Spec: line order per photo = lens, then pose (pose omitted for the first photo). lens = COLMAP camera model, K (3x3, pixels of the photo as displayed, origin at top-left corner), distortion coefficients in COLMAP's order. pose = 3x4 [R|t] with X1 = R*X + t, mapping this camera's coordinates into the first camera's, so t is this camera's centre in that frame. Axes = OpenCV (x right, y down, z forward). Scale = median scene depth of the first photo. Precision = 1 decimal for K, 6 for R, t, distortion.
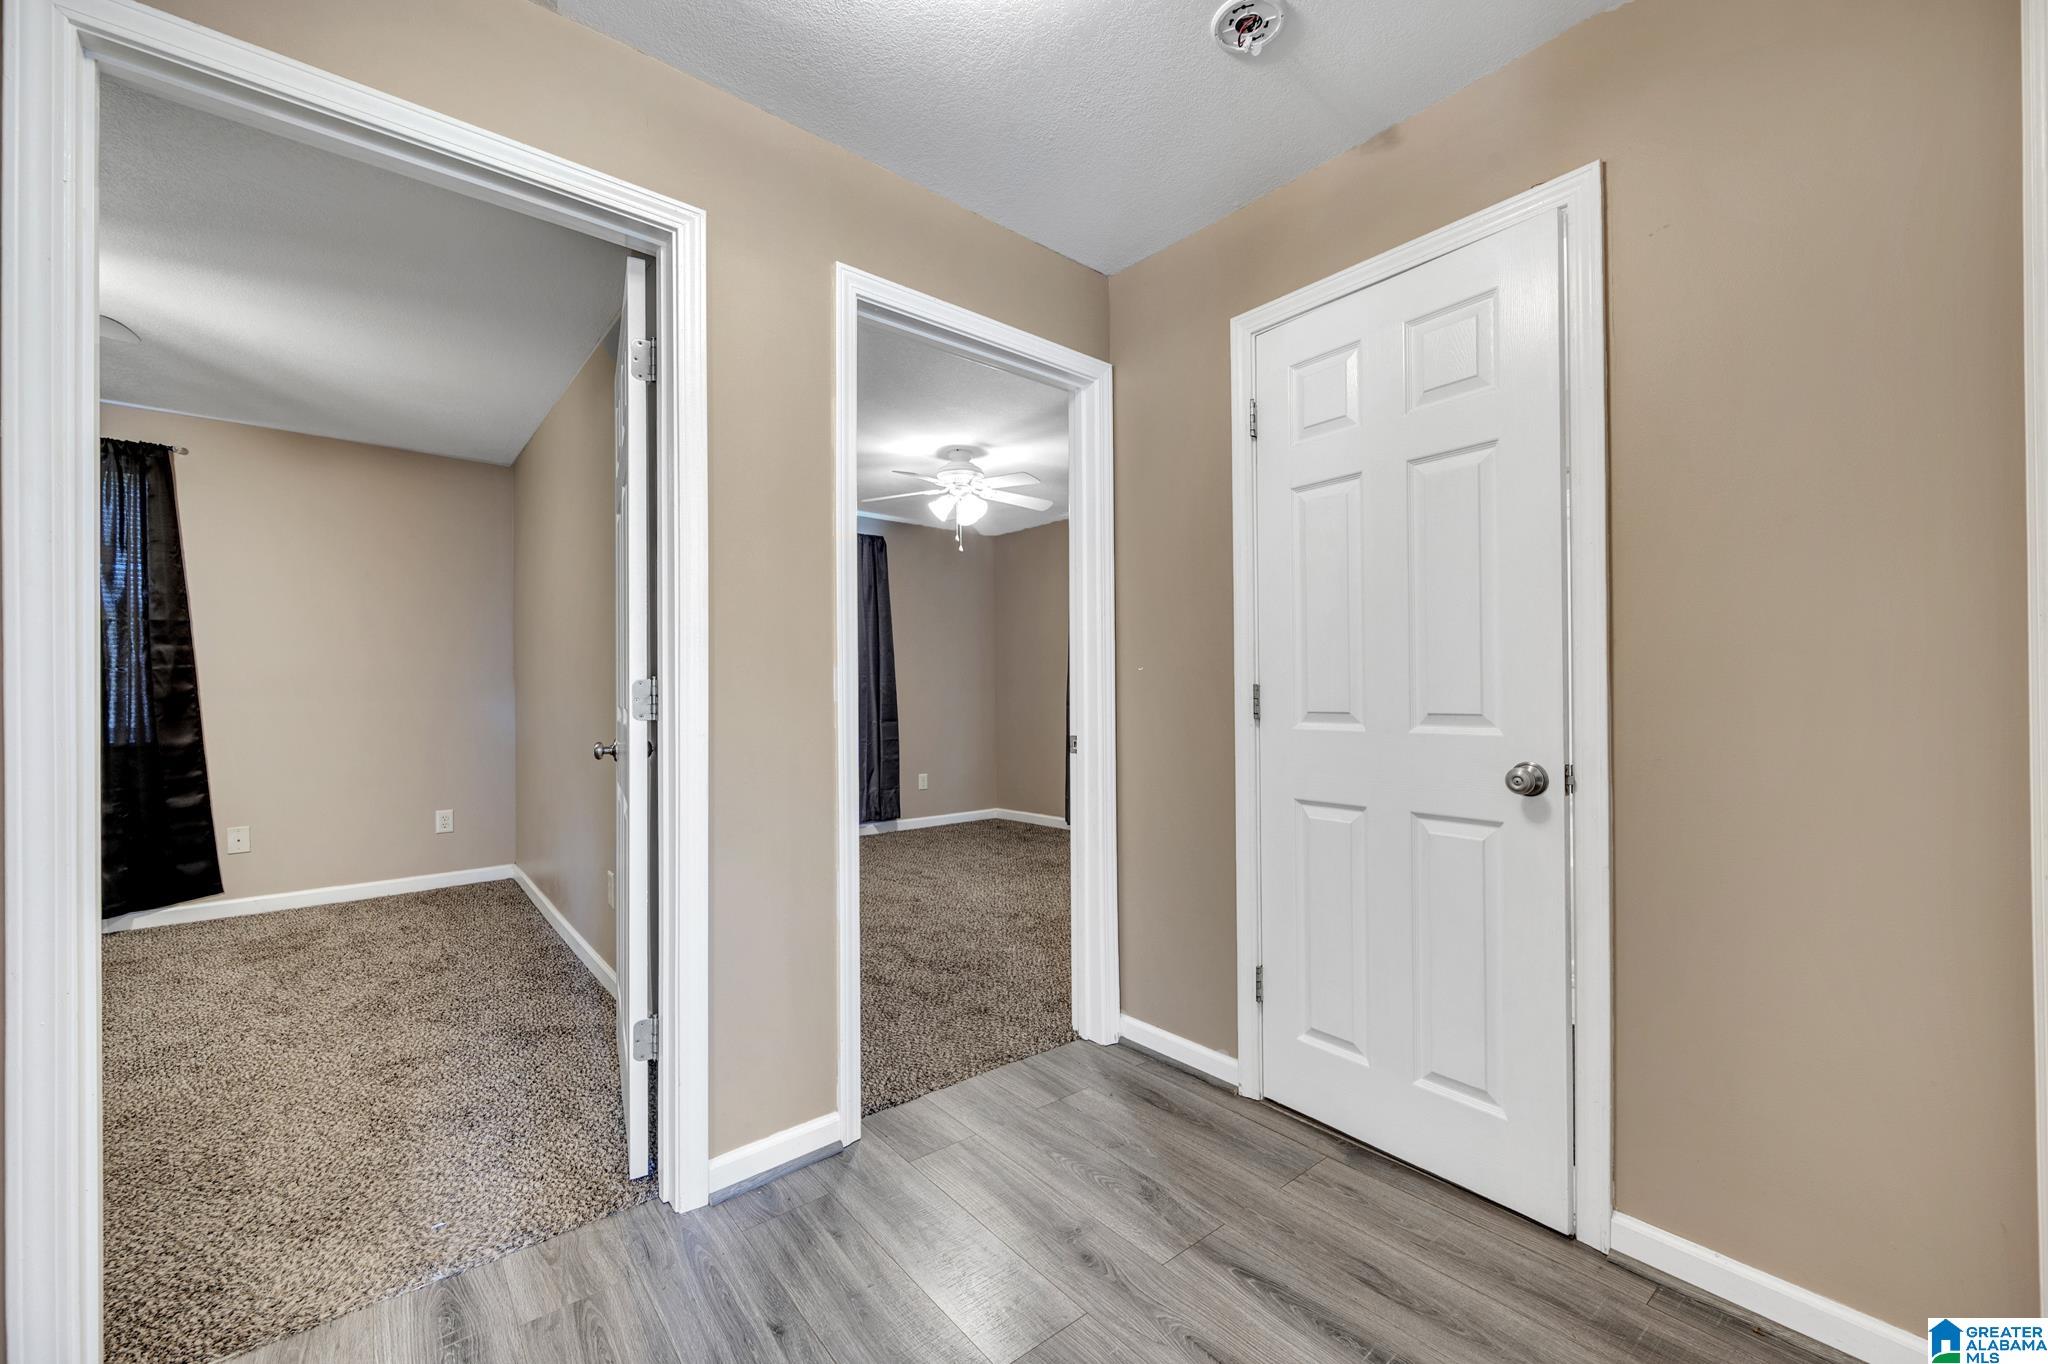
lens RADIAL K [[810.7, 0, 1023.2], [0, 810.7, 691.0], [0, 0, 1]] dist [0.011324, -0.000007]
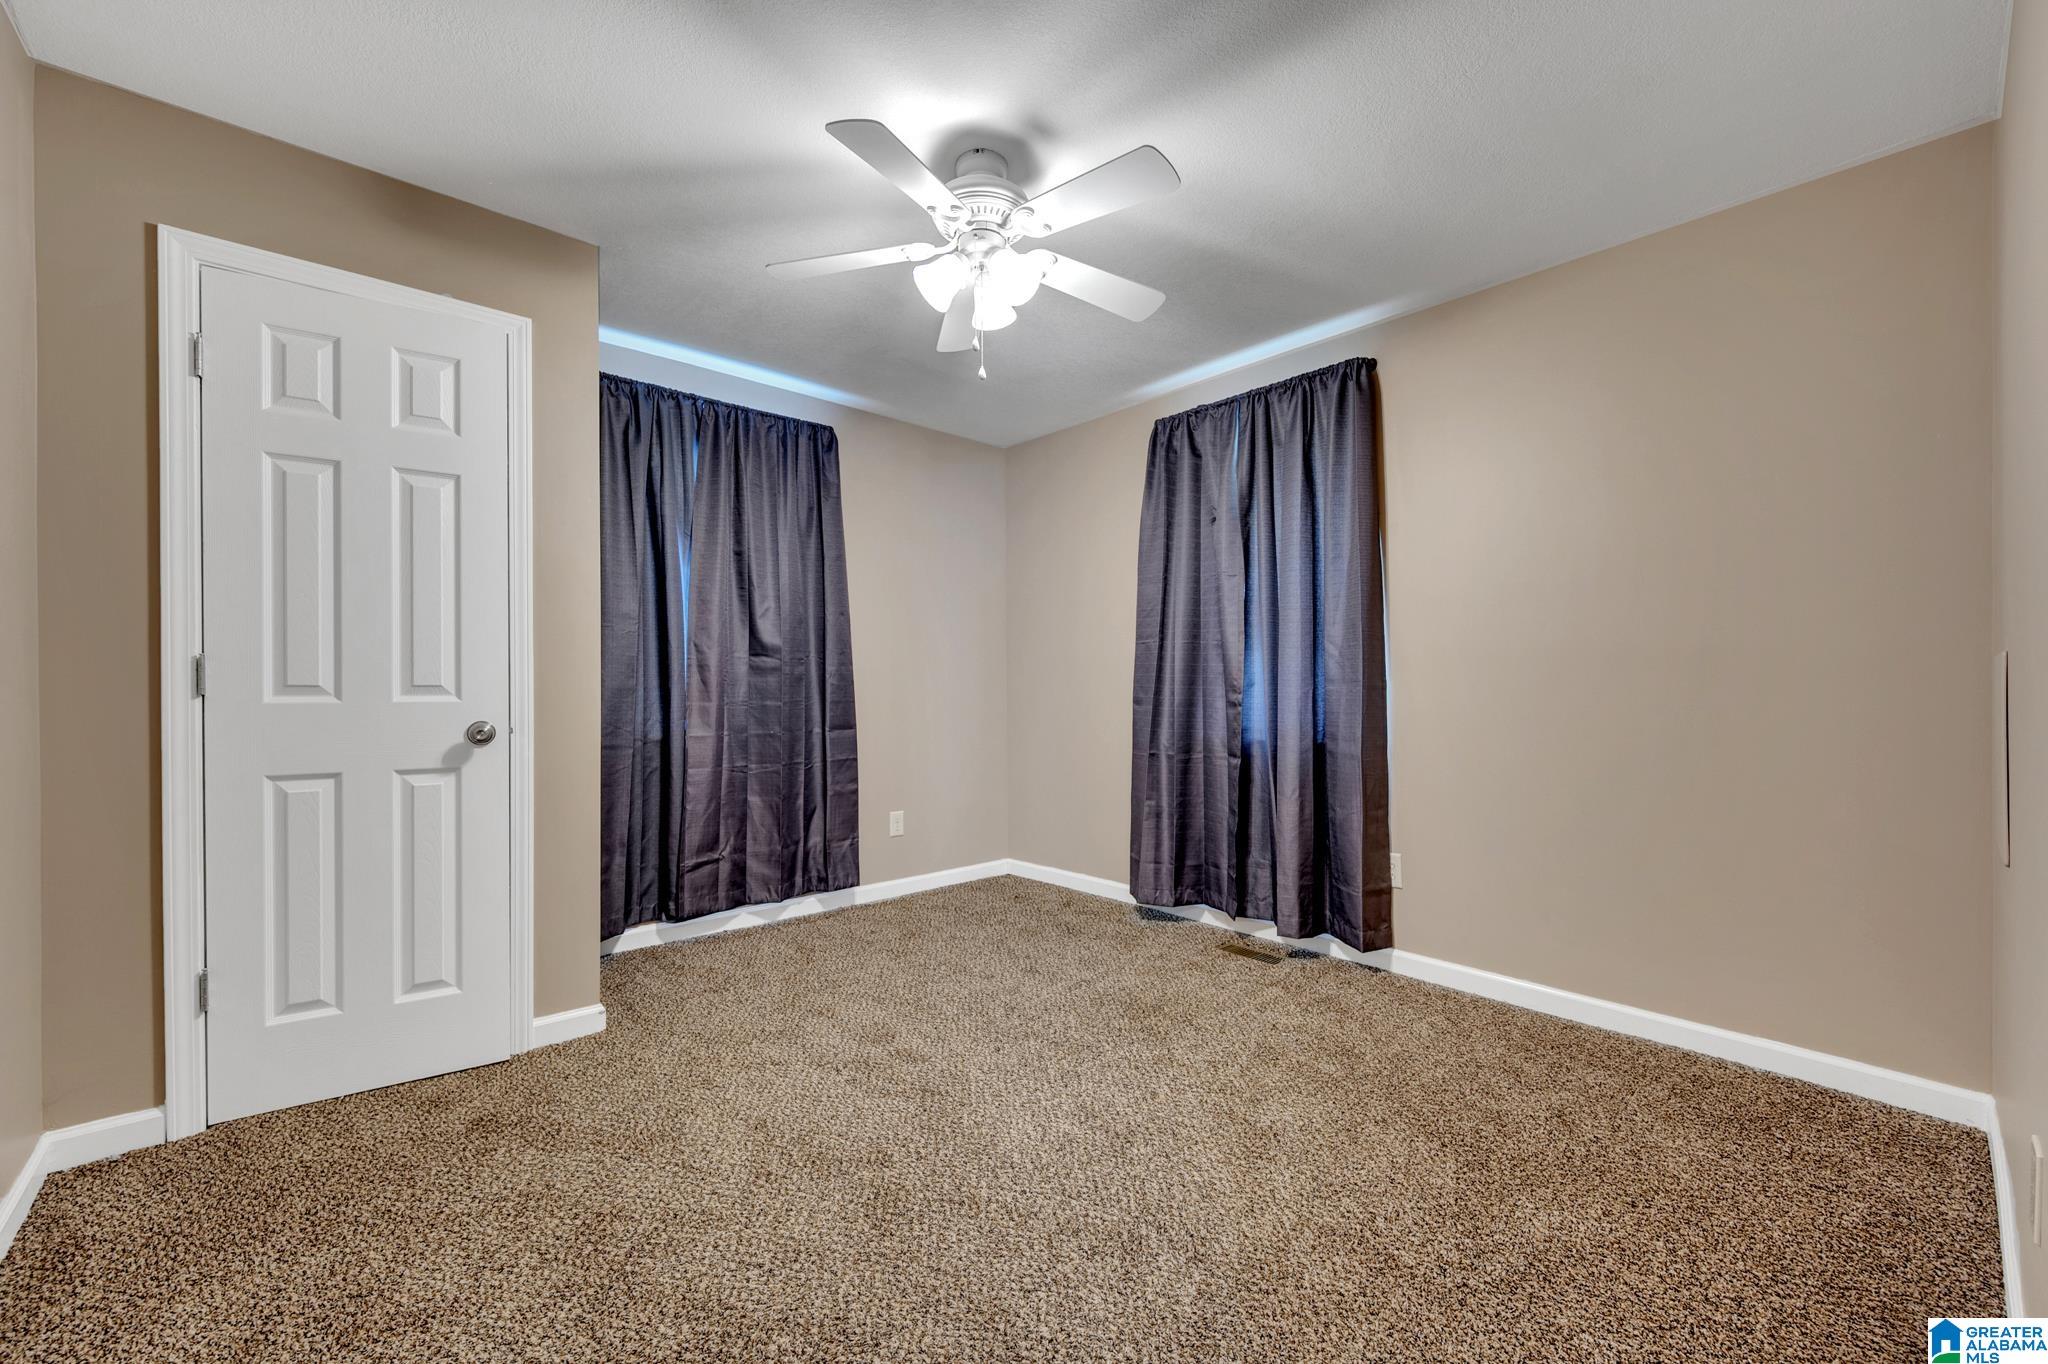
lens RADIAL K [[810.7, 0, 1020.7], [0, 810.7, 684.2], [0, 0, 1]] dist [0.011324, -0.000007]
pose [[0.999504, 0.004074, 0.031235, -0.049466], [-0.004099, 0.999991, 0.000716, 0.002299], [-0.031231, -0.000844, 0.999512, 0.382960]]
